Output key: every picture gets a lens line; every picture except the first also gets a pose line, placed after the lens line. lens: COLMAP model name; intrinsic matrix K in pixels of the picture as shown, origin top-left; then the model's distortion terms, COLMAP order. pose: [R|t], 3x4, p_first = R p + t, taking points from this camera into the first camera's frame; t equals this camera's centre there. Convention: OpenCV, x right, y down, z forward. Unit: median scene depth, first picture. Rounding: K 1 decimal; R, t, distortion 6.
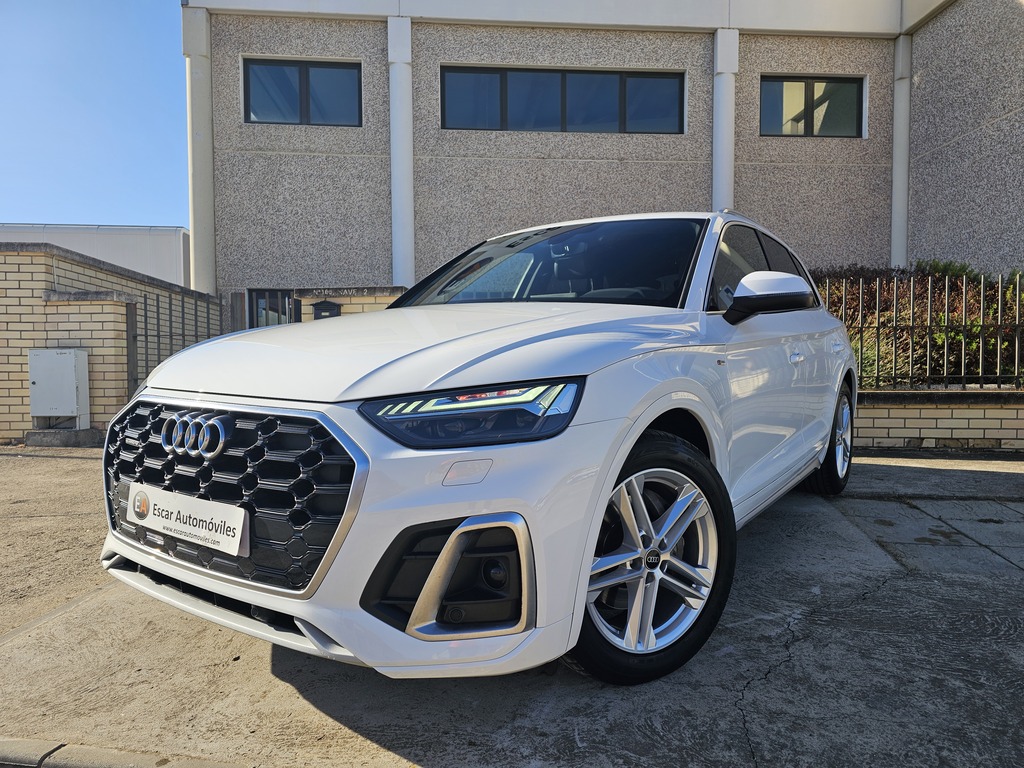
lens RADIAL K [[672.0, 0, 510.1], [0, 672.0, 389.7], [0, 0, 1]] dist [0.046187, -0.033545]
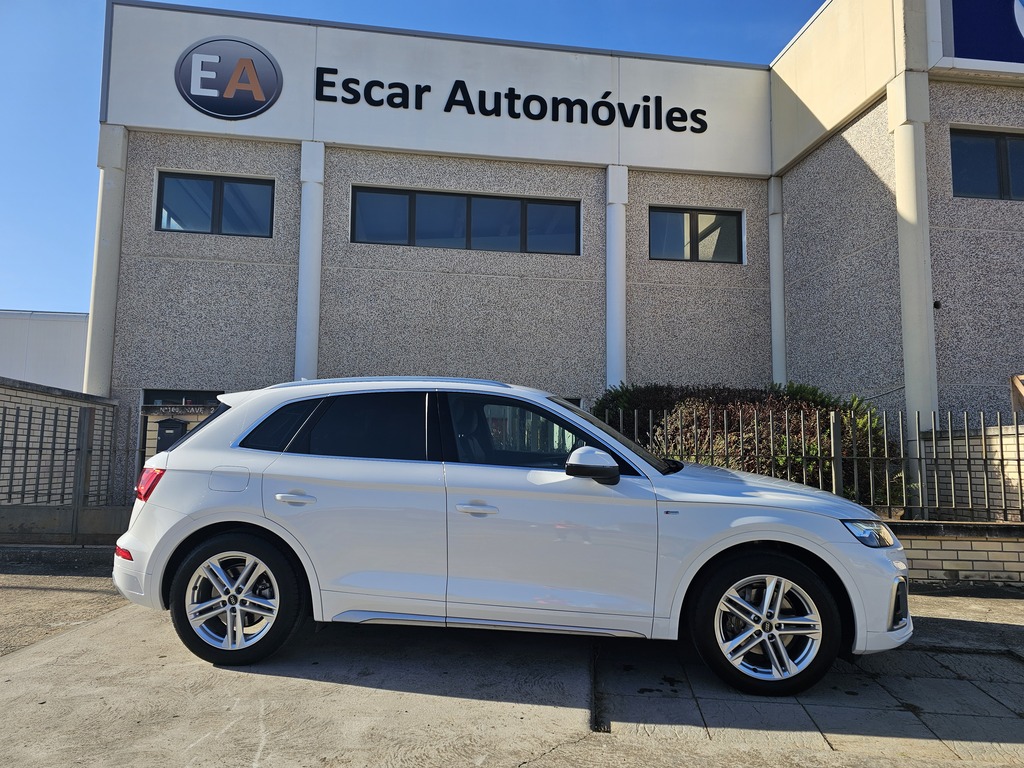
lens RADIAL K [[669.2, 0, 509.5], [0, 669.2, 383.4], [0, 0, 1]] dist [0.048609, -0.034419]
pose [[0.997585, 0.021028, 0.066196, 0.080123], [-0.011476, 0.989870, -0.141509, -0.023626], [-0.068501, 0.140408, 0.987721, -0.017393]]
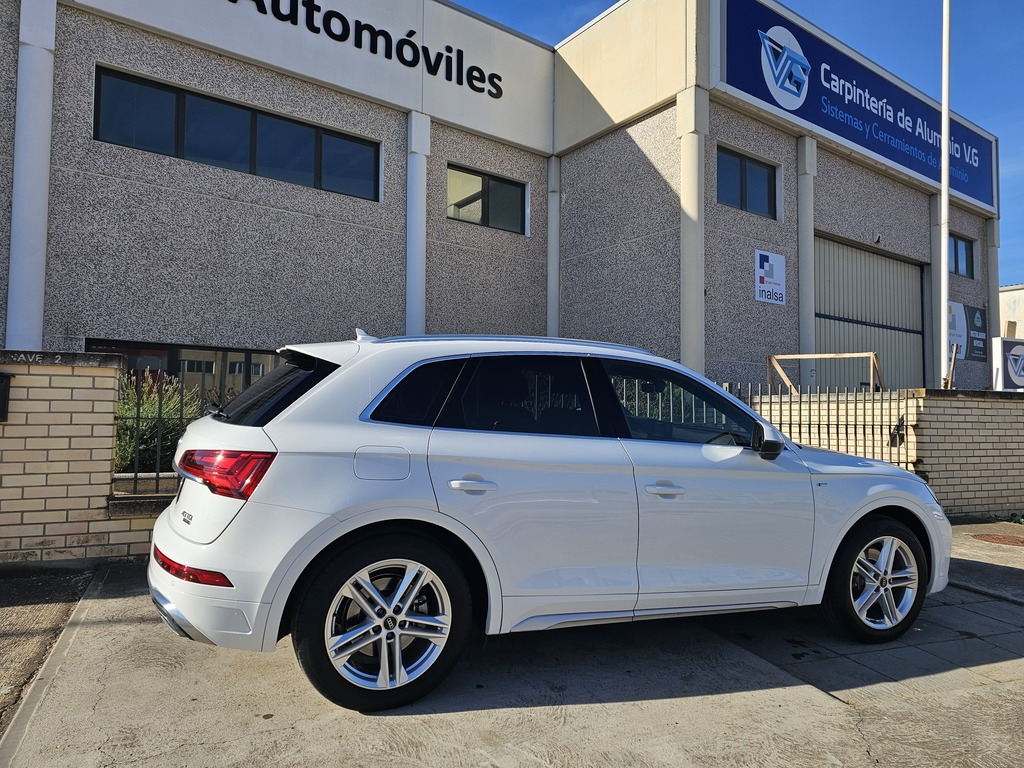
lens RADIAL K [[669.2, 0, 509.5], [0, 669.2, 383.4], [0, 0, 1]] dist [0.048609, -0.034419]
pose [[0.852027, 0.042399, 0.521779, -0.089392], [0.000228, 0.996685, -0.081363, -0.030245], [-0.523498, 0.069442, 0.849192, 0.074337]]
